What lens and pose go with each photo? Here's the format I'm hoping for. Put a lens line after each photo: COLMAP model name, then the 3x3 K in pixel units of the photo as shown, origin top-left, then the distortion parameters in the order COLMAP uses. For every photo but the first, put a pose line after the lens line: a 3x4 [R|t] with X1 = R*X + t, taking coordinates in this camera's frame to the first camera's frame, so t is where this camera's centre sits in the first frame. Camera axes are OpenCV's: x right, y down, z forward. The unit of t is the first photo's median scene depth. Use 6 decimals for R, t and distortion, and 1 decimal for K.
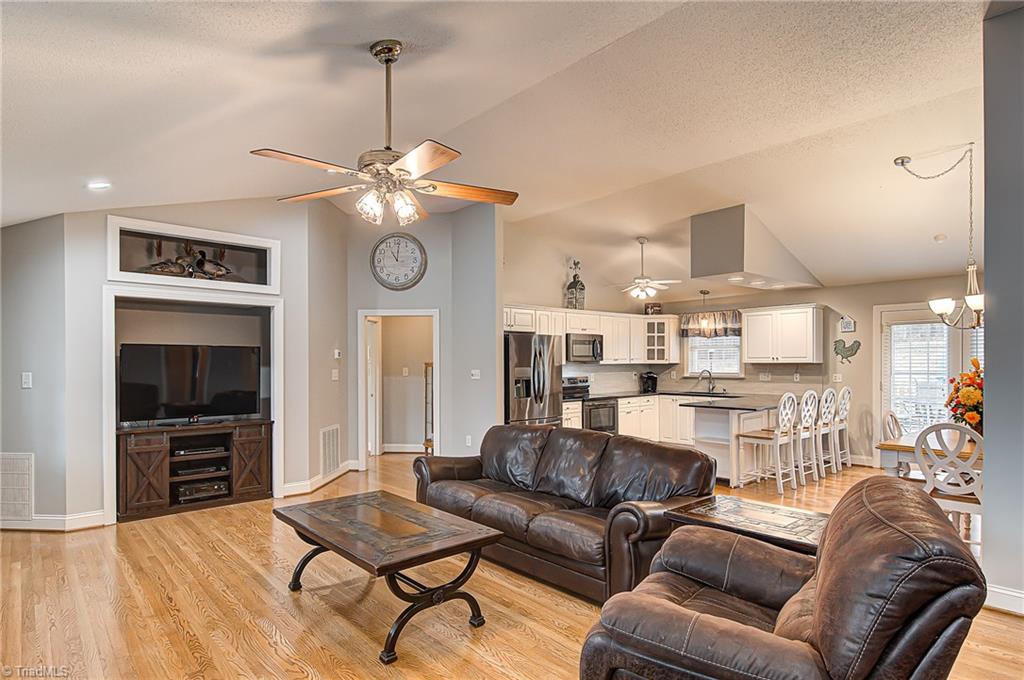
lens RADIAL K [[548.1, 0, 513.4], [0, 548.1, 360.8], [0, 0, 1]] dist [0.001331, -0.009455]
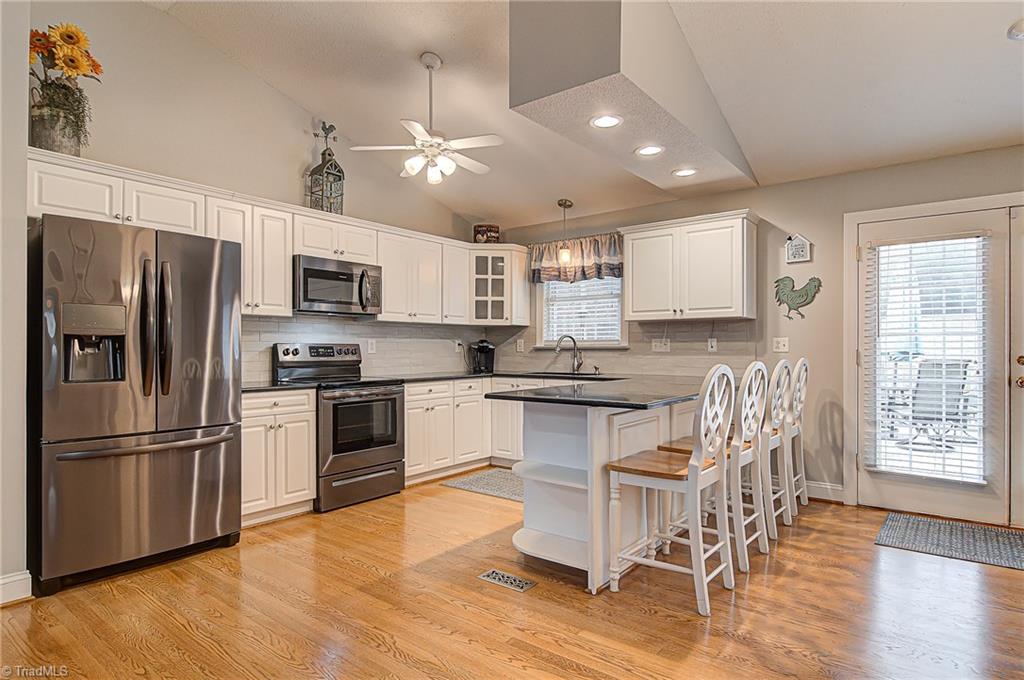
lens RADIAL K [[558.1, 0, 513.0], [0, 558.1, 348.4], [0, 0, 1]] dist [-0.001134, -0.000550]
pose [[0.983067, 0.004705, 0.183184, 0.189100], [-0.004982, 0.999987, 0.001050, 0.032363], [-0.183176, -0.001945, 0.983078, 0.430047]]
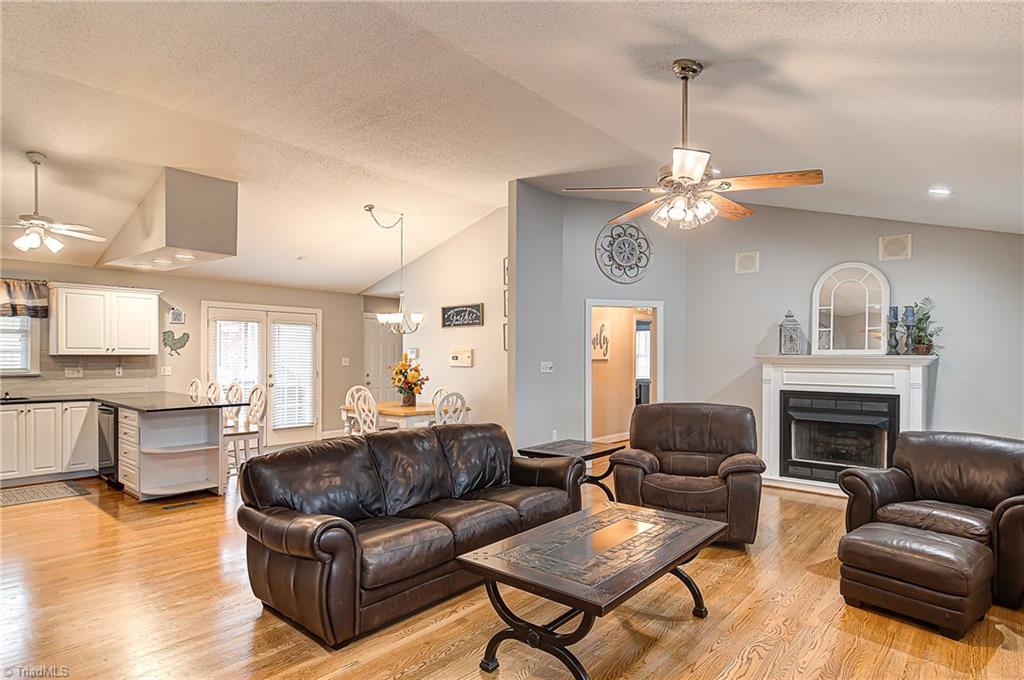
lens RADIAL K [[548.1, 0, 513.4], [0, 548.1, 360.8], [0, 0, 1]] dist [0.001331, -0.009455]
pose [[-0.144489, -0.007253, 0.989480, -0.399414], [-0.008409, 0.999946, 0.006102, 0.002732], [-0.989471, -0.007439, -0.144542, 0.480890]]
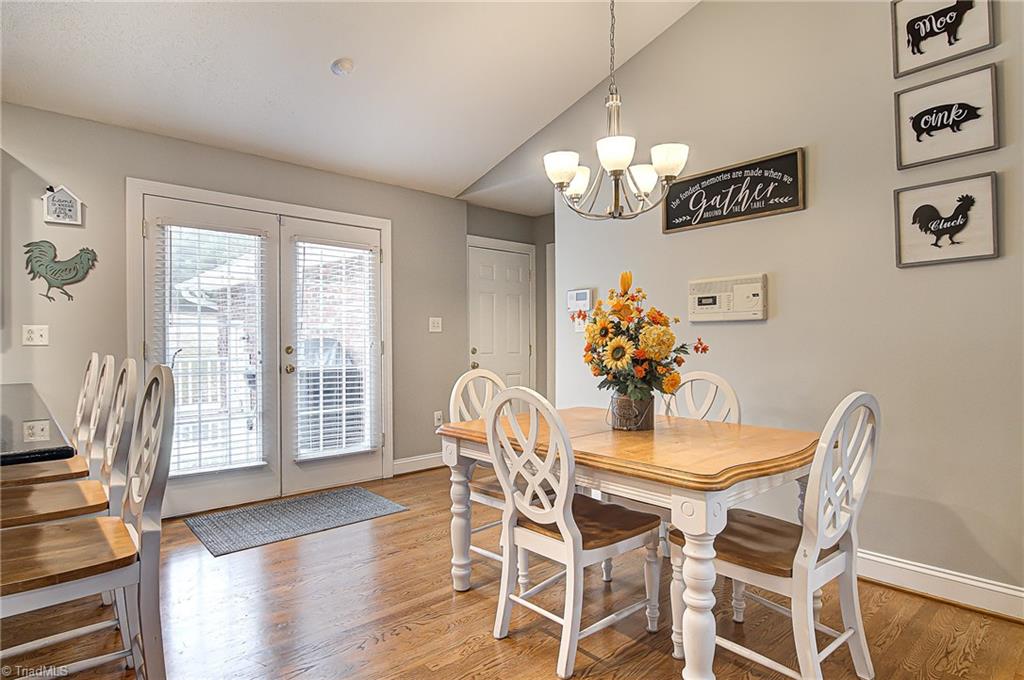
lens RADIAL K [[555.8, 0, 510.5], [0, 555.8, 343.6], [0, 0, 1]] dist [-0.002707, -0.001666]
pose [[-0.013942, -0.002864, 0.999899, 0.157286], [-0.000700, 0.999996, 0.002855, 0.032762], [-0.999903, -0.000660, -0.013944, 0.585396]]
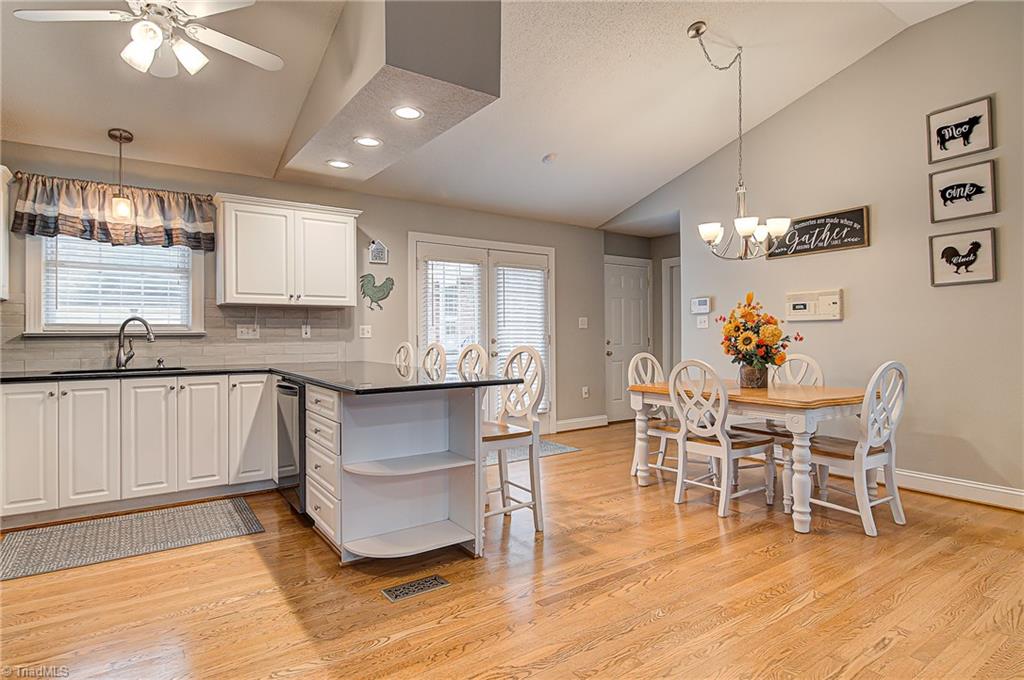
lens RADIAL K [[543.3, 0, 509.7], [0, 543.3, 334.1], [0, 0, 1]] dist [-0.000740, -0.003463]
pose [[0.118709, 0.004318, 0.992920, -0.039140], [0.001094, 0.999989, -0.004480, 0.033982], [-0.992928, 0.001618, 0.118703, 0.669457]]
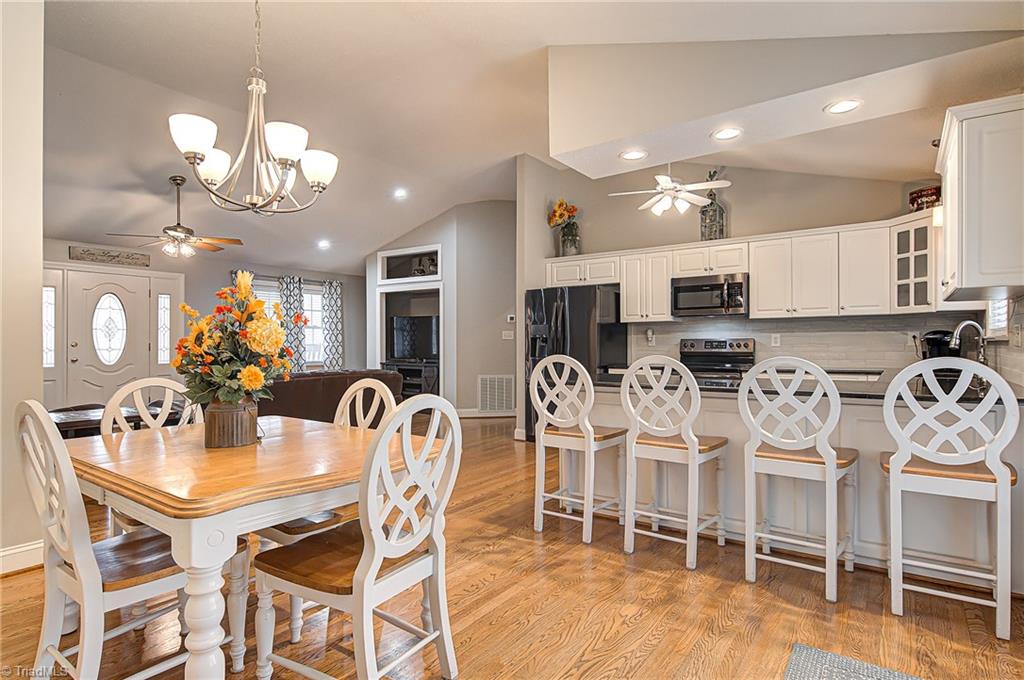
lens RADIAL K [[542.2, 0, 511.0], [0, 542.2, 342.8], [0, 0, 1]] dist [0.001882, -0.000424]
pose [[0.220825, 0.001611, -0.975312, 0.716972], [0.003804, 0.999990, 0.002513, 0.031765], [0.975306, -0.004265, 0.220816, 0.588684]]
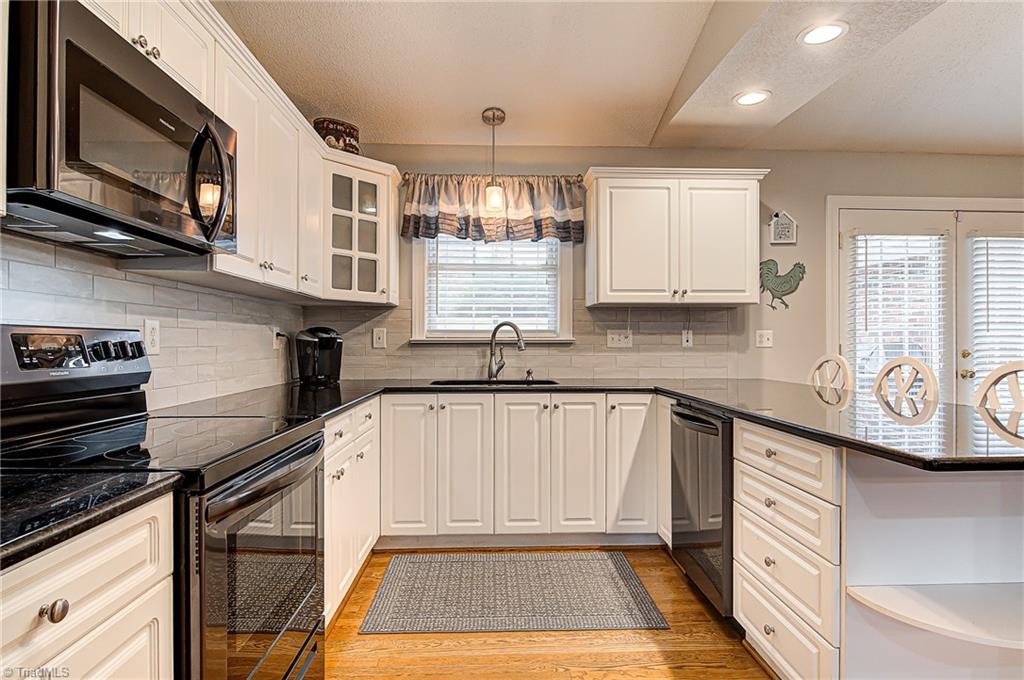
lens RADIAL K [[542.2, 0, 511.0], [0, 542.2, 342.8], [0, 0, 1]] dist [0.001882, -0.000424]
pose [[0.632962, 0.005559, 0.774163, 0.067261], [-0.005224, 0.999982, -0.002910, 0.033969], [-0.774165, -0.002202, 0.632980, 0.778698]]
